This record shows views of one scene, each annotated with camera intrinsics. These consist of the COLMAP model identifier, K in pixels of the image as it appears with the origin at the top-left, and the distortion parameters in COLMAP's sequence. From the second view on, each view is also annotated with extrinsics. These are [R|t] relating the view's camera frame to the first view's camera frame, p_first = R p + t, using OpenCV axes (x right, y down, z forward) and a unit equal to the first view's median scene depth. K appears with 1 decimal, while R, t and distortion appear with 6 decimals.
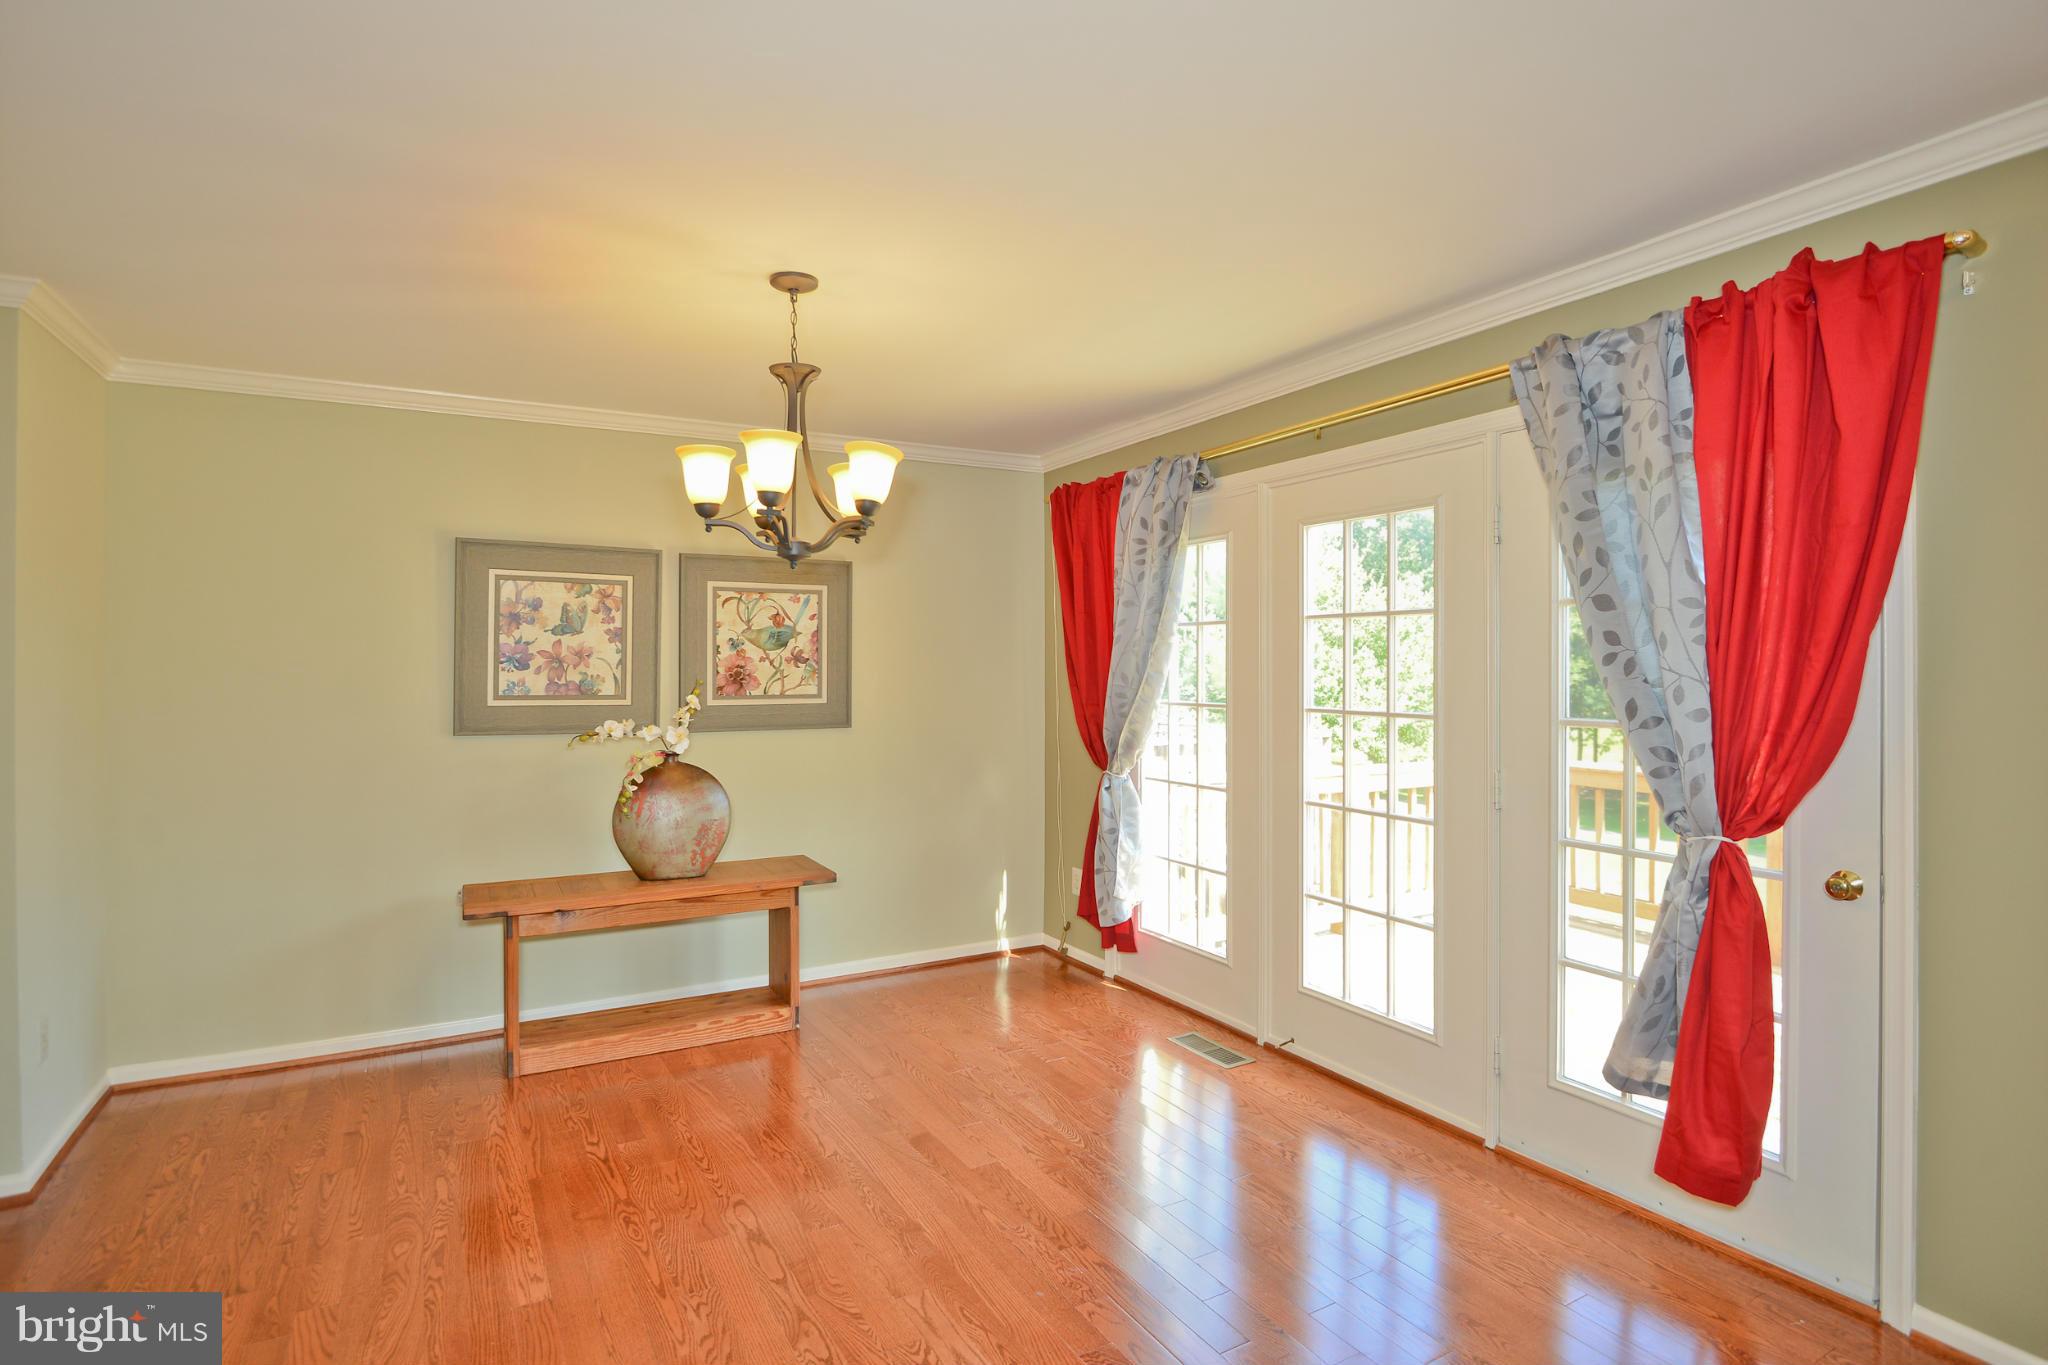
lens RADIAL K [[1032.4, 0, 1021.6], [0, 1032.4, 669.1], [0, 0, 1]] dist [-0.017549, -0.003016]
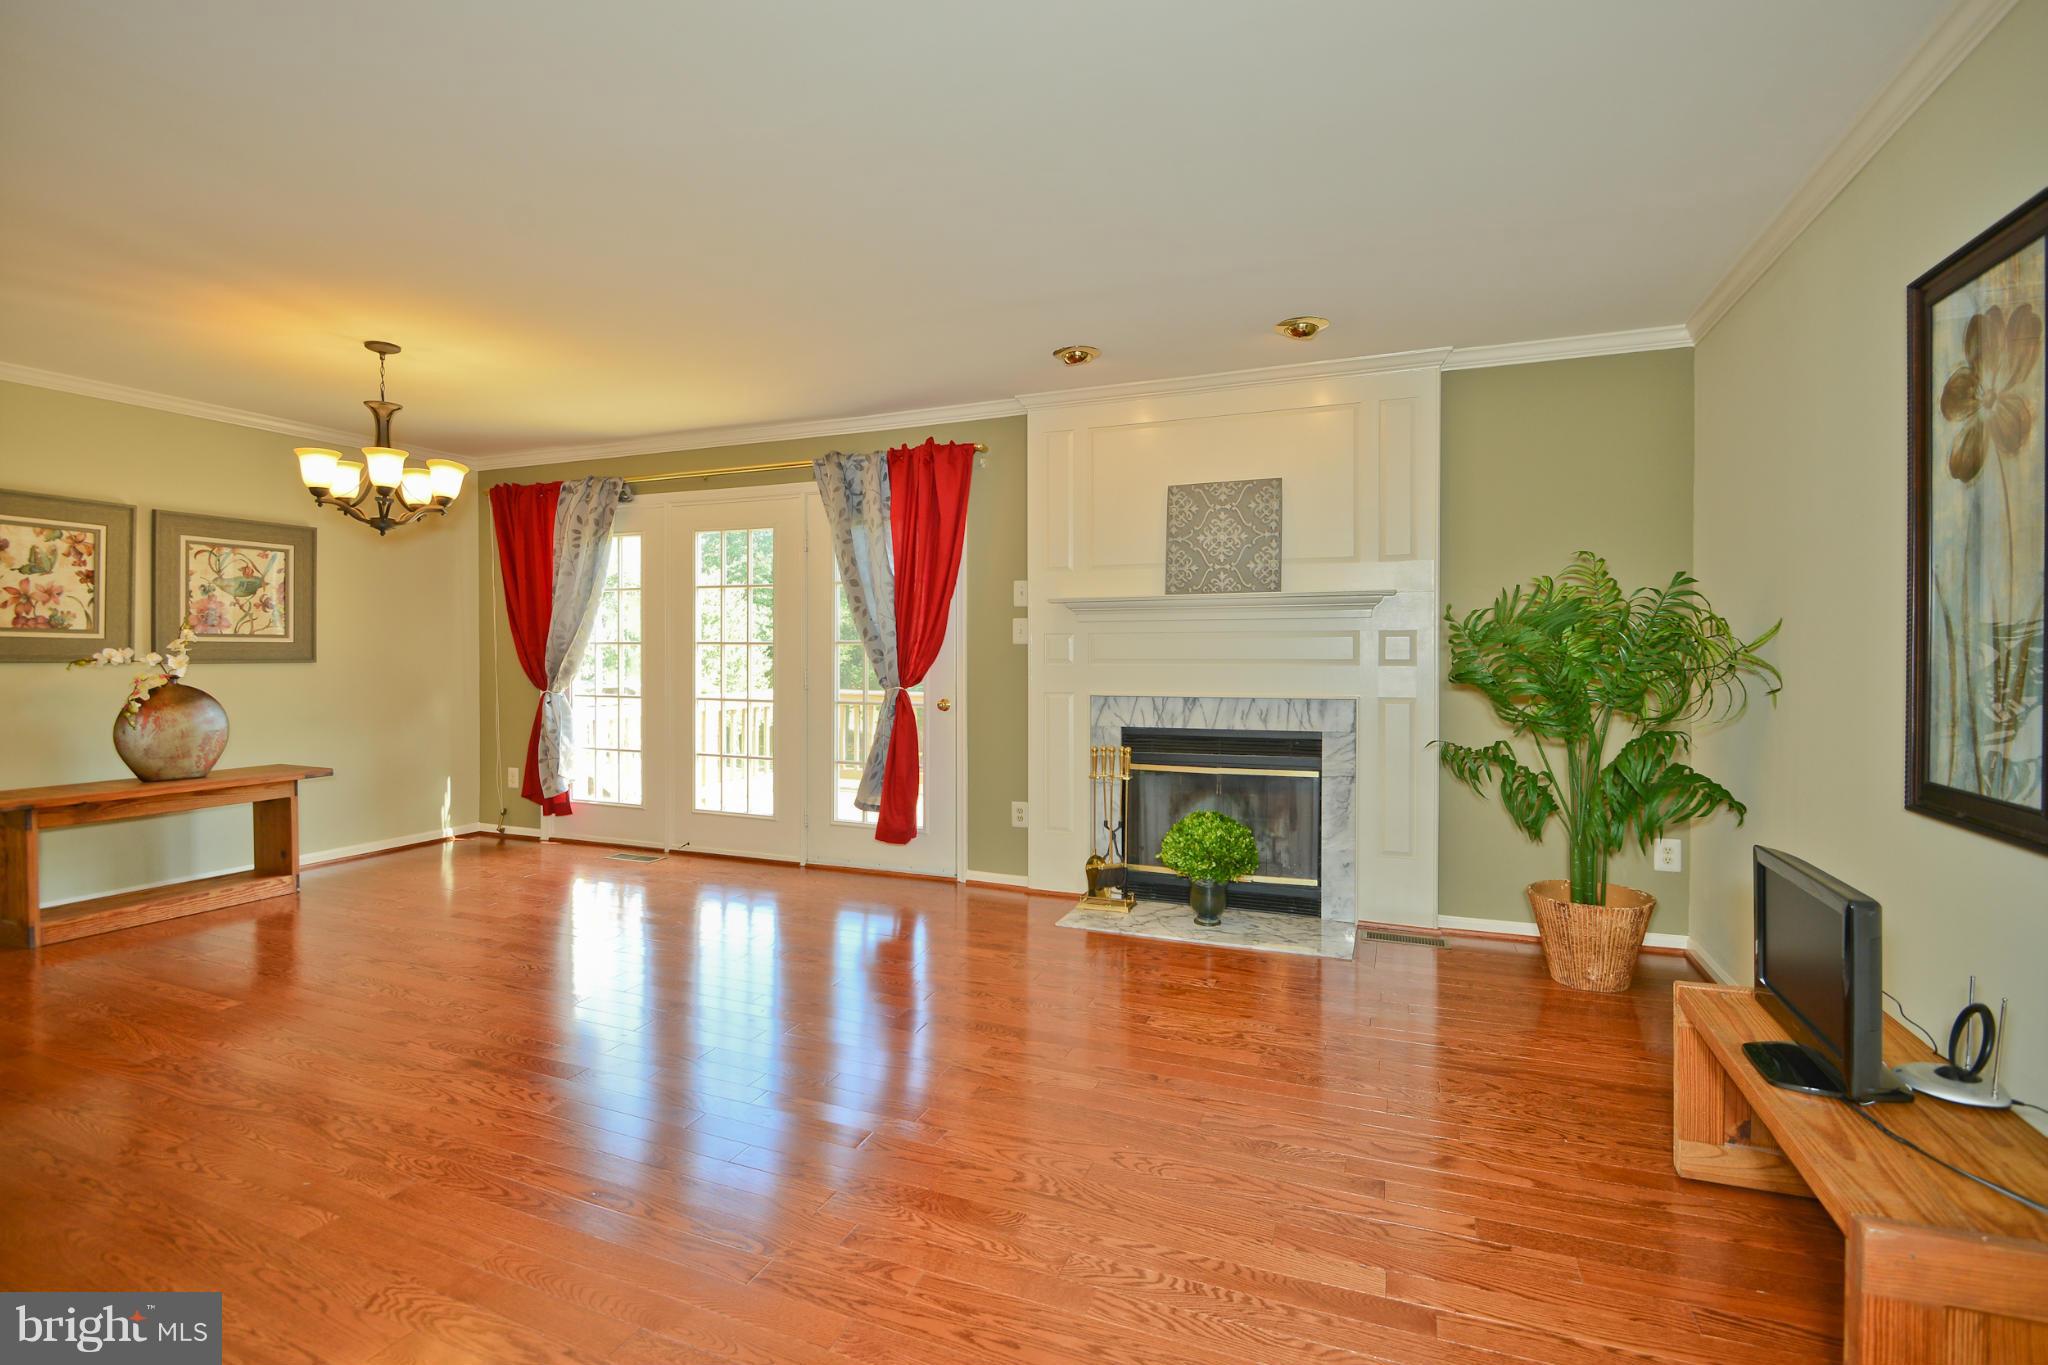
lens RADIAL K [[940.4, 0, 1016.4], [0, 940.4, 662.1], [0, 0, 1]] dist [-0.015088, -0.001947]
pose [[0.782104, -0.001897, 0.623145, -0.253853], [-0.003760, 0.999963, 0.007763, 0.054856], [-0.623137, -0.008414, 0.782068, -0.485725]]
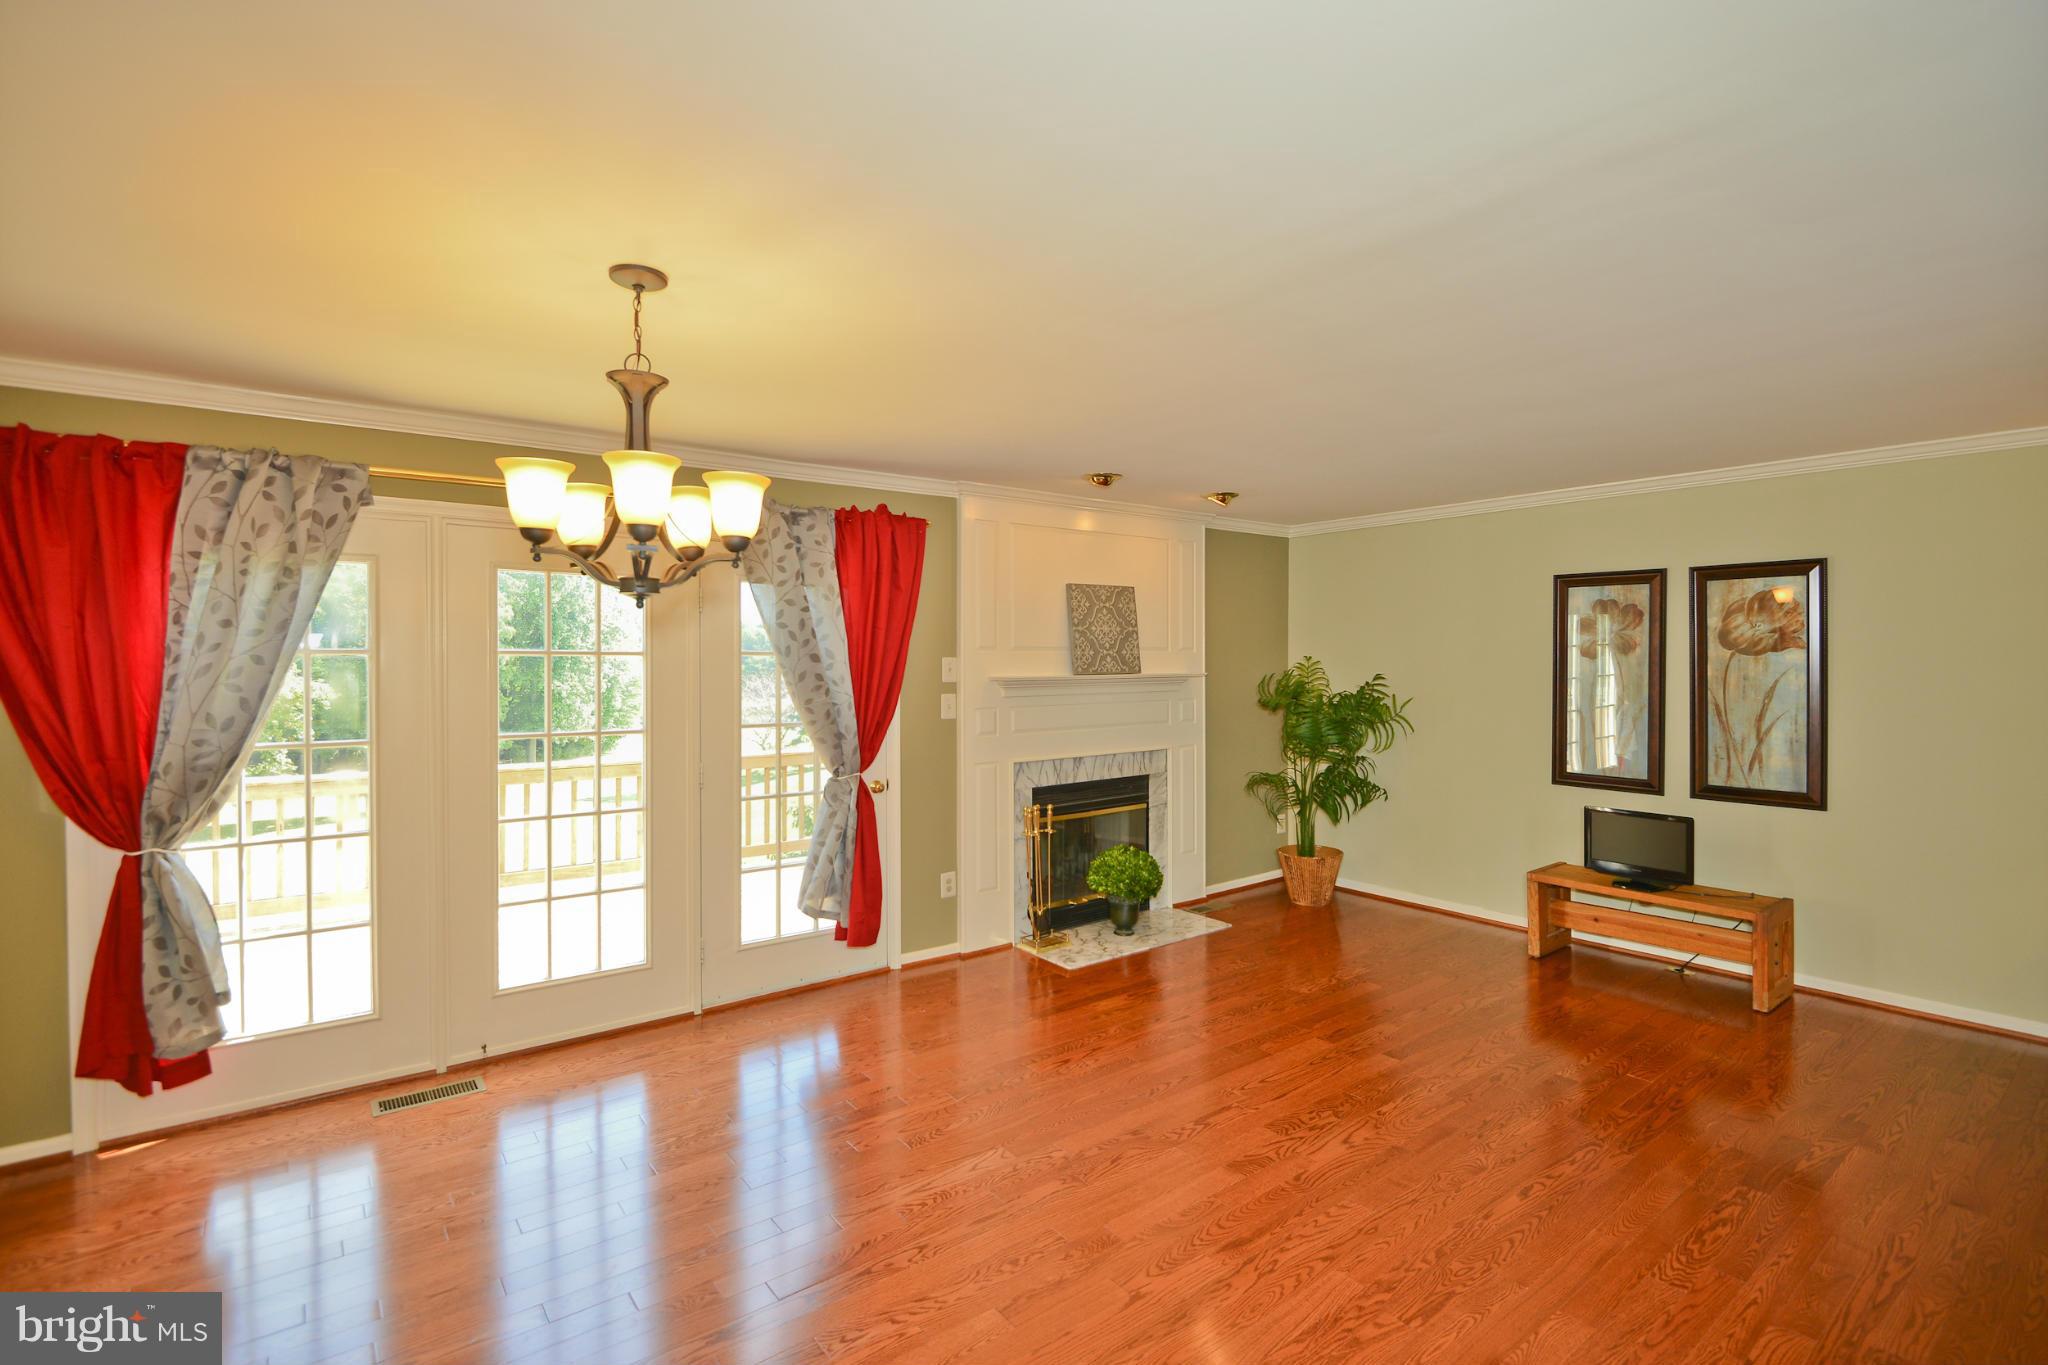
lens RADIAL K [[940.4, 0, 1016.5], [0, 940.4, 674.3], [0, 0, 1]] dist [-0.015088, -0.001947]
pose [[-0.139492, -0.012614, 0.990143, -0.752280], [0.002299, 0.999912, 0.013063, -0.036905], [-0.990221, 0.004099, -0.139451, 0.571276]]
